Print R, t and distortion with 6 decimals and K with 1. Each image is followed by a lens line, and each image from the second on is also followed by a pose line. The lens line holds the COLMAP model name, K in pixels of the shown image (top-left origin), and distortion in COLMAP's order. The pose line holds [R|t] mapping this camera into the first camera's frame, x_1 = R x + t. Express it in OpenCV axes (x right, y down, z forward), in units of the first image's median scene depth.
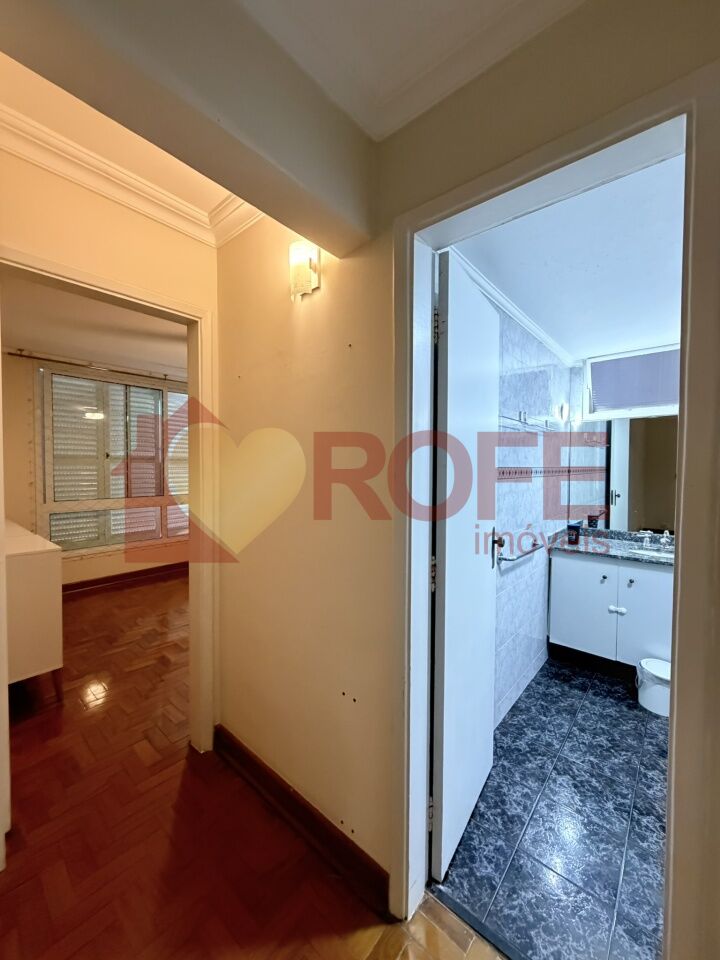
lens RADIAL K [[378.2, 0, 359.9], [0, 378.2, 478.6], [0, 0, 1]] dist [-0.000185, -0.000586]
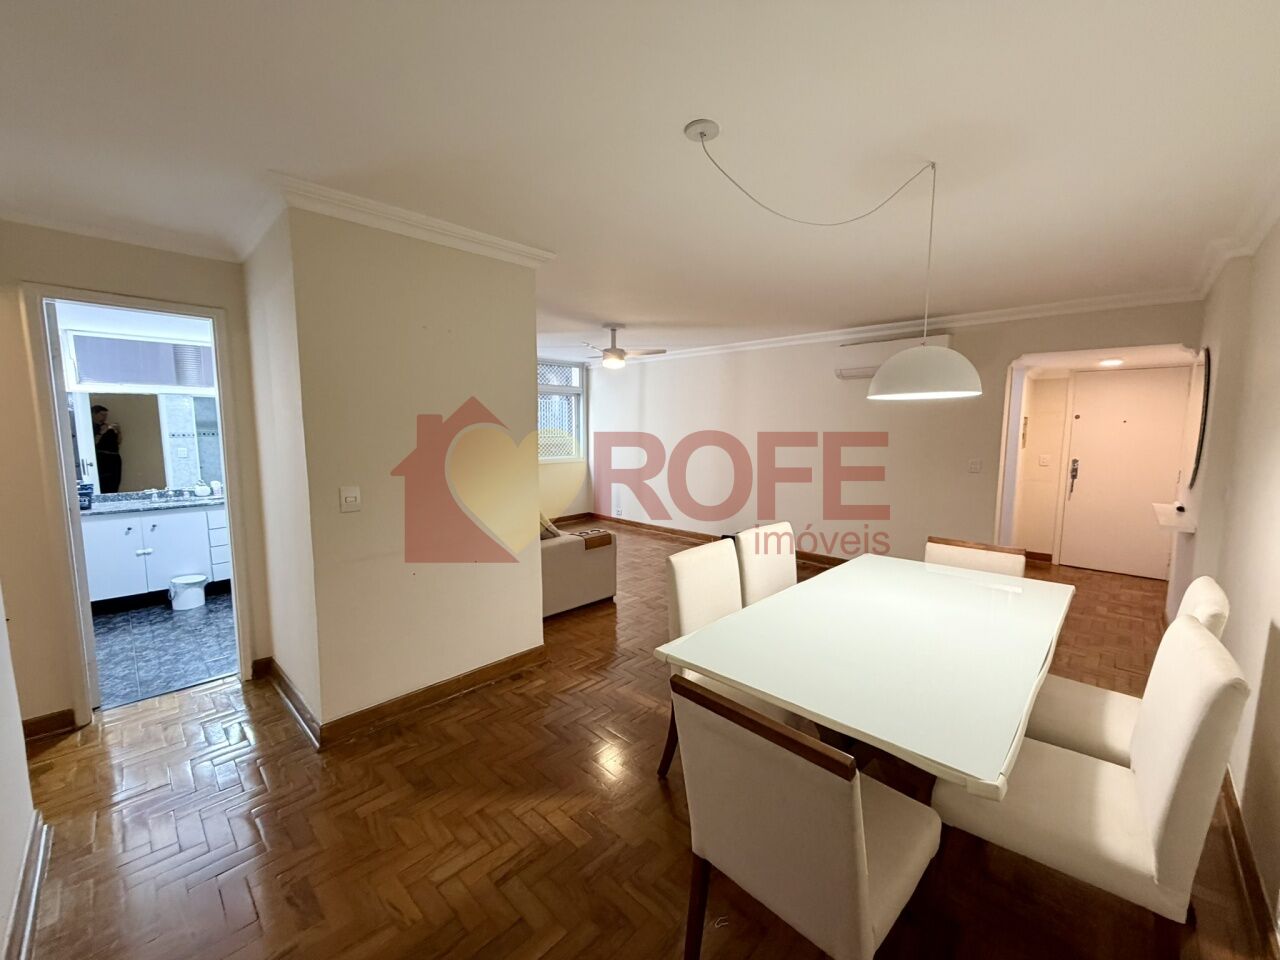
lens RADIAL K [[504.3, 0, 639.8], [0, 504.3, 479.7], [0, 0, 1]] dist [-0.000185, -0.000586]
pose [[0.047240, -0.110906, 0.992708, -0.865075], [0.028523, 0.993562, 0.109644, -0.026569], [-0.998476, 0.023135, 0.050100, -0.722293]]
